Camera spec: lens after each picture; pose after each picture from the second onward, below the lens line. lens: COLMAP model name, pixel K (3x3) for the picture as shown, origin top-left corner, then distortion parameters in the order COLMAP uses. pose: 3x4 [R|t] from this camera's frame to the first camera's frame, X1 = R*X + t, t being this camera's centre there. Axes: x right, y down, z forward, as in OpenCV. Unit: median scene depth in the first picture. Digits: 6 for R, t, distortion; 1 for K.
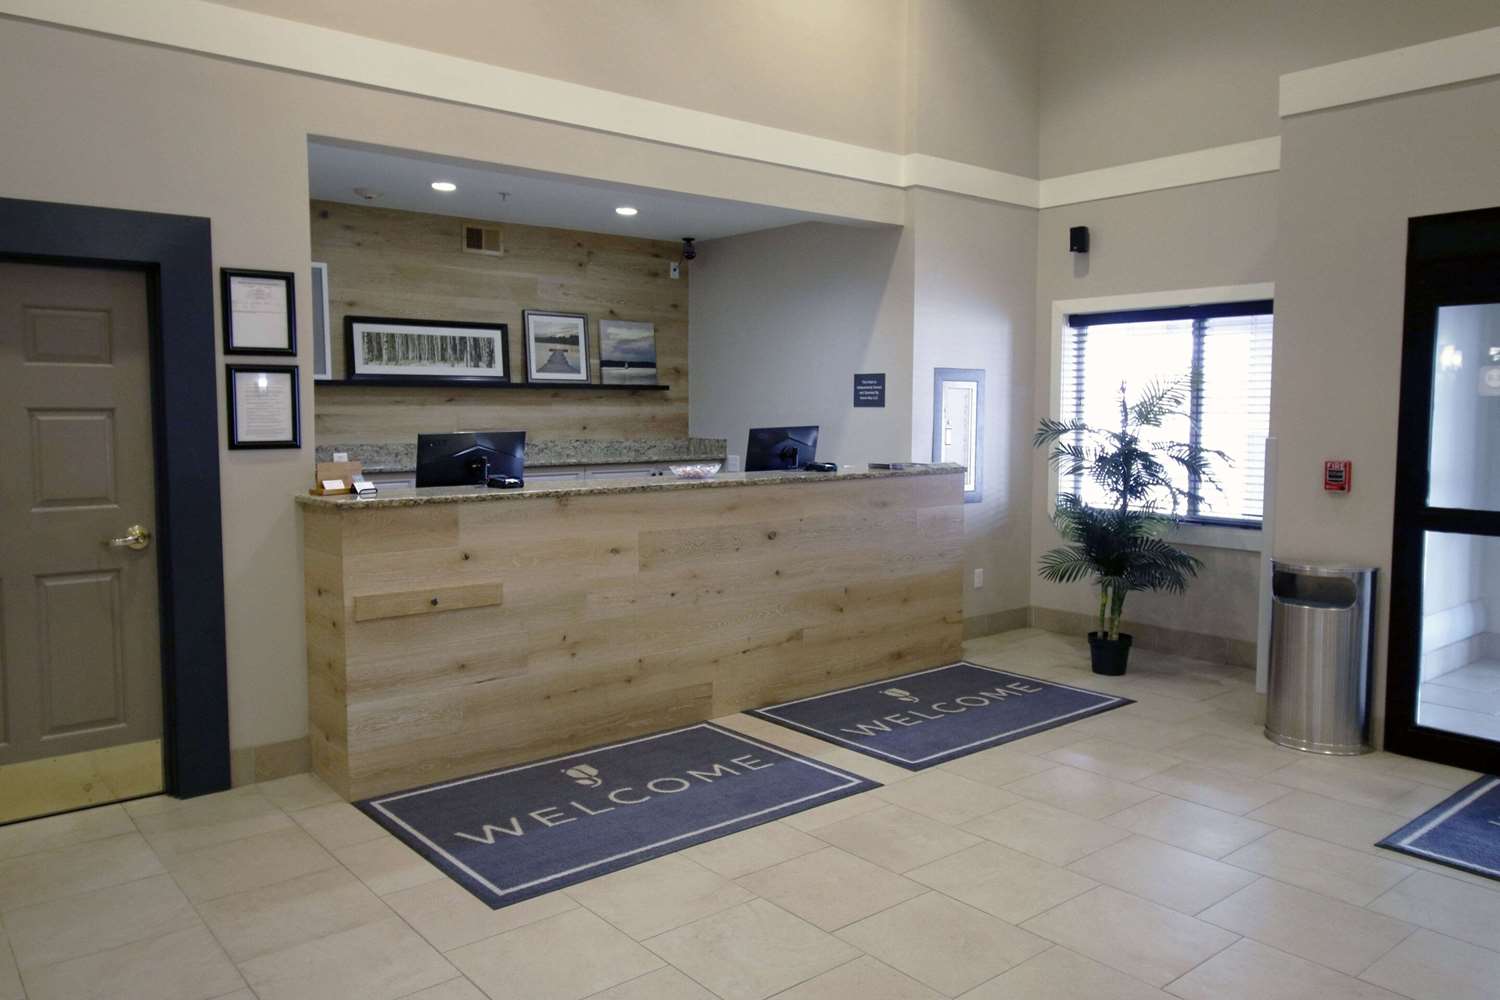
lens RADIAL K [[1094.9, 0, 711.9], [0, 1094.9, 491.3], [0, 0, 1]] dist [0.044593, 0.000836]
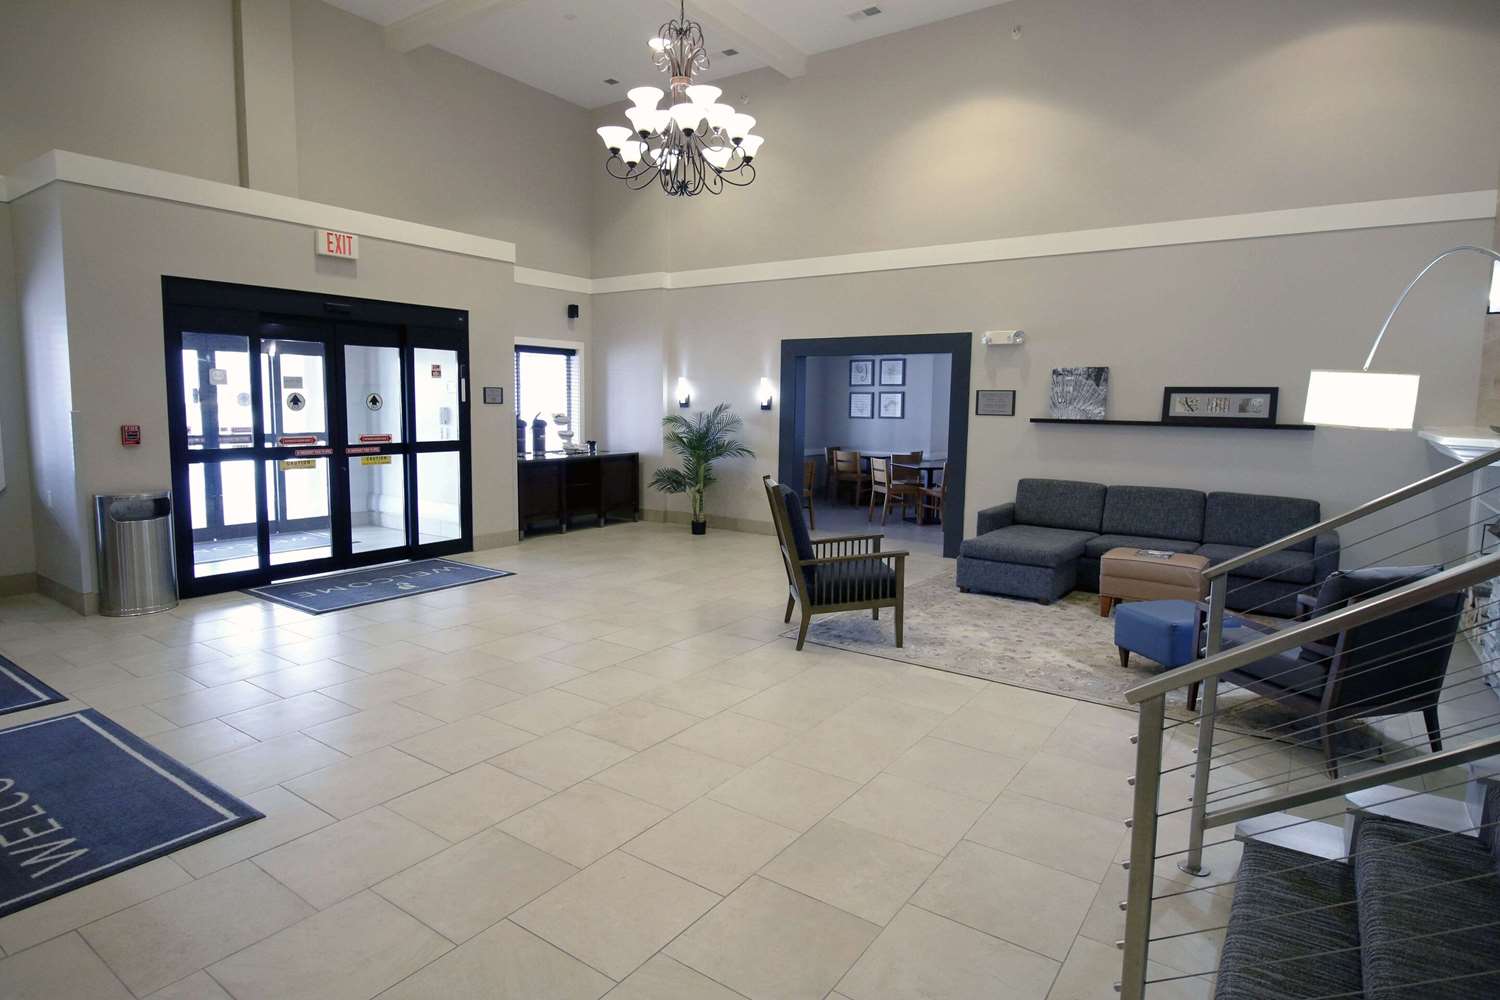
lens RADIAL K [[817.6, 0, 750.0], [0, 817.6, 500.0], [0, 0, 1]] dist [-0.000640, -0.000172]
pose [[-0.272138, -0.111966, 0.955722, -0.831113], [0.074709, 0.987751, 0.136992, -0.018032], [-0.959354, 0.108682, -0.260439, 0.527546]]
